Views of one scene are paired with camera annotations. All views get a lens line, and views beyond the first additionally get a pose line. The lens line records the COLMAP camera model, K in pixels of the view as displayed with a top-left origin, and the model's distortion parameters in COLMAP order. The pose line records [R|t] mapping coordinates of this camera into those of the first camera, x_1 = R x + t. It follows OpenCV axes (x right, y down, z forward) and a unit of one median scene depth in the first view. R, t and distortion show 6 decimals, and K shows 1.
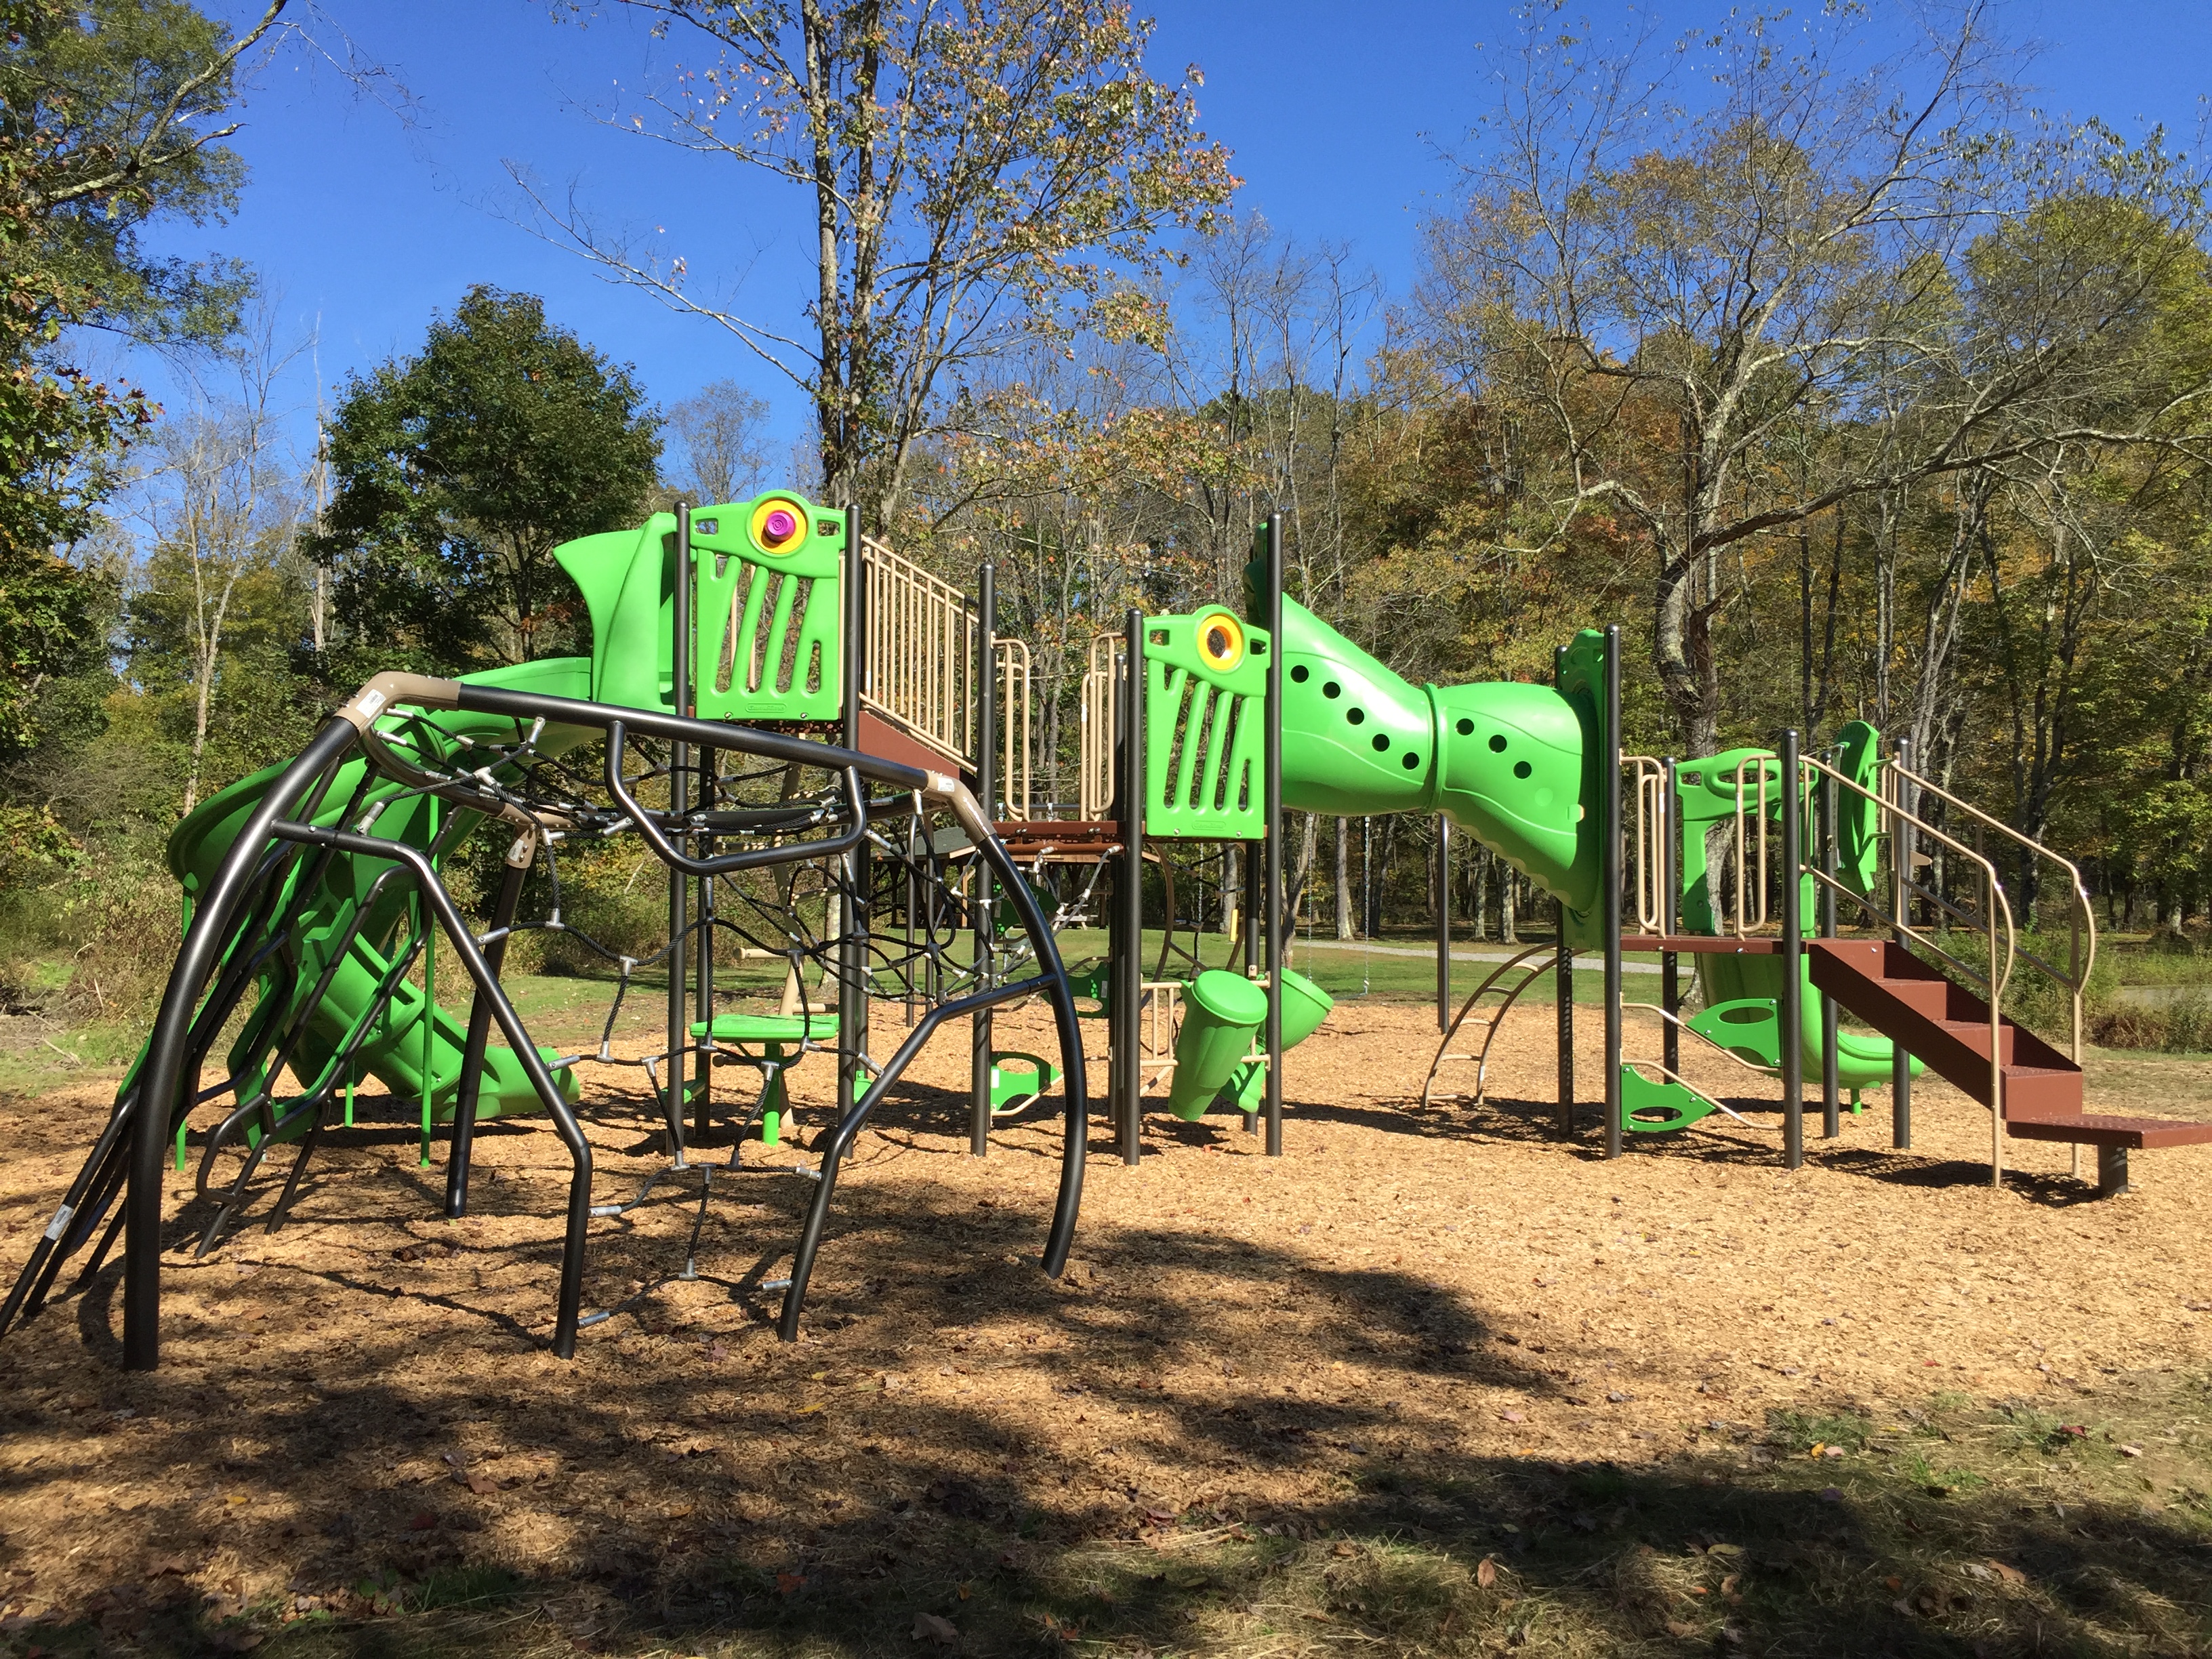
lens RADIAL K [[1866.1, 0, 1105.6], [0, 1866.1, 842.9], [0, 0, 1]] dist [0.066280, -0.004826]
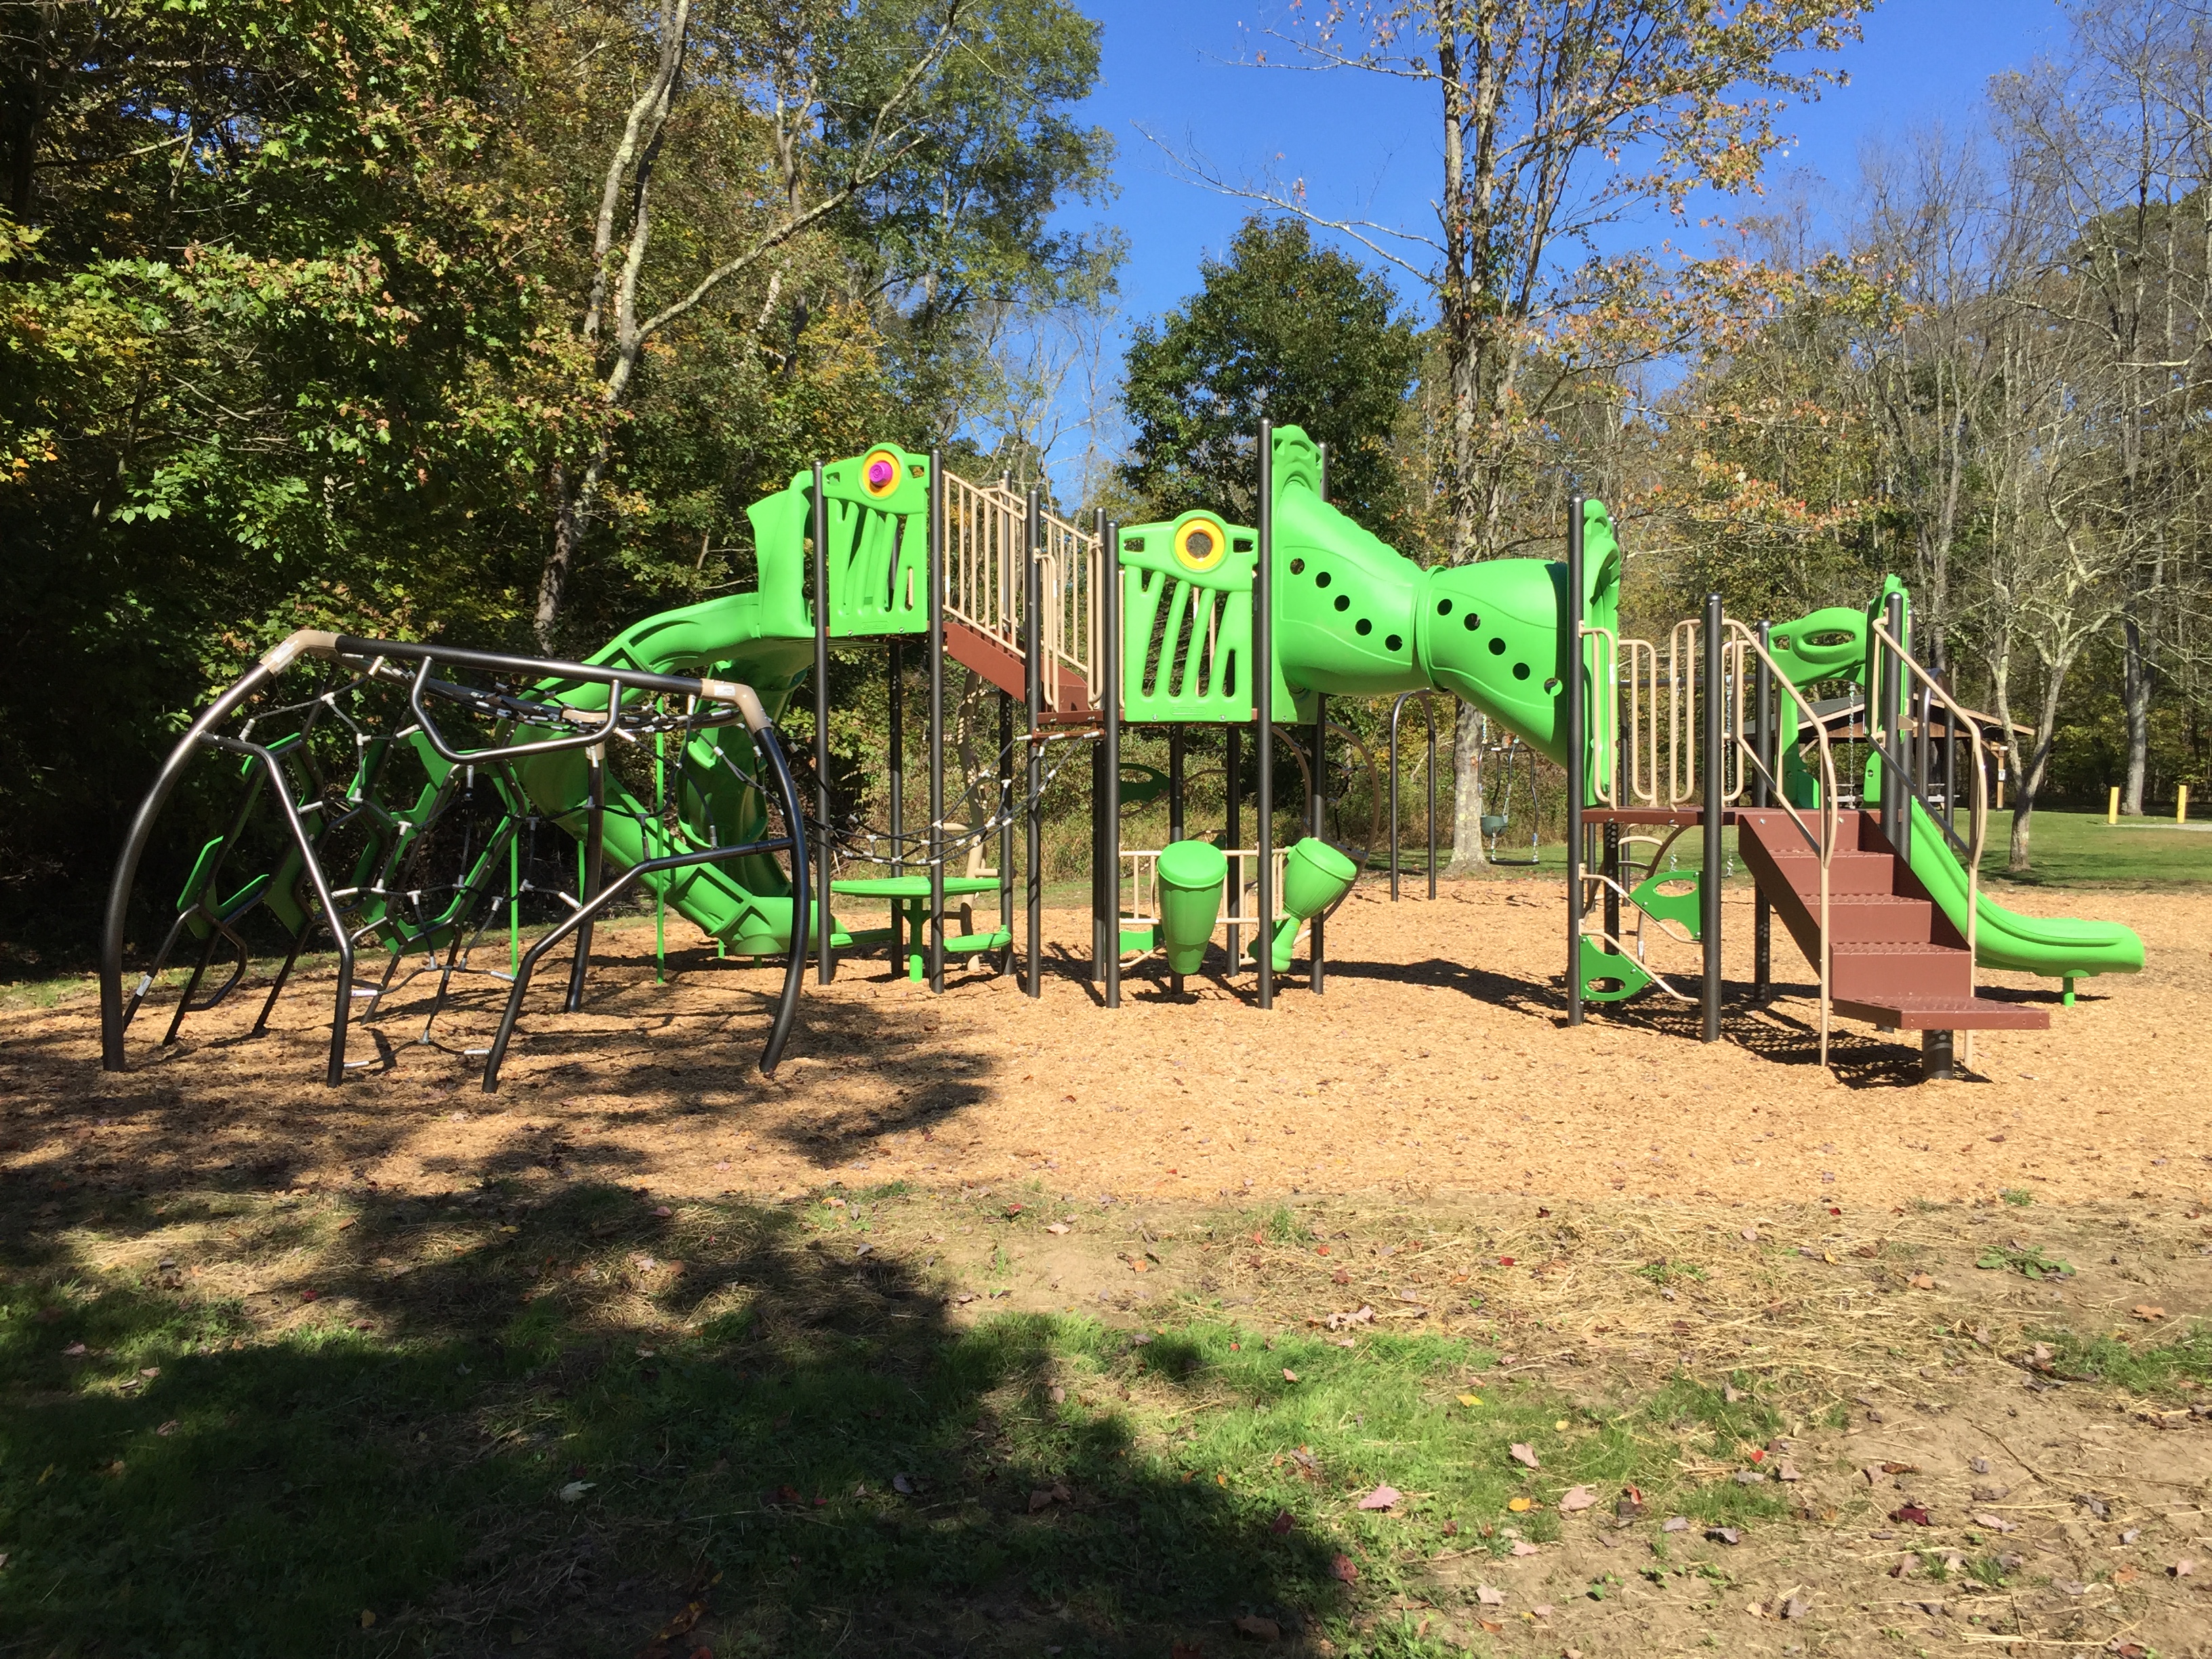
lens RADIAL K [[1866.1, 0, 1104.1], [0, 1866.1, 824.7], [0, 0, 1]] dist [0.066280, -0.004826]
pose [[0.875202, -0.000981, -0.483757, 0.529478], [0.026364, 0.998608, 0.045674, 0.005940], [0.483039, -0.052728, 0.874010, -0.002514]]
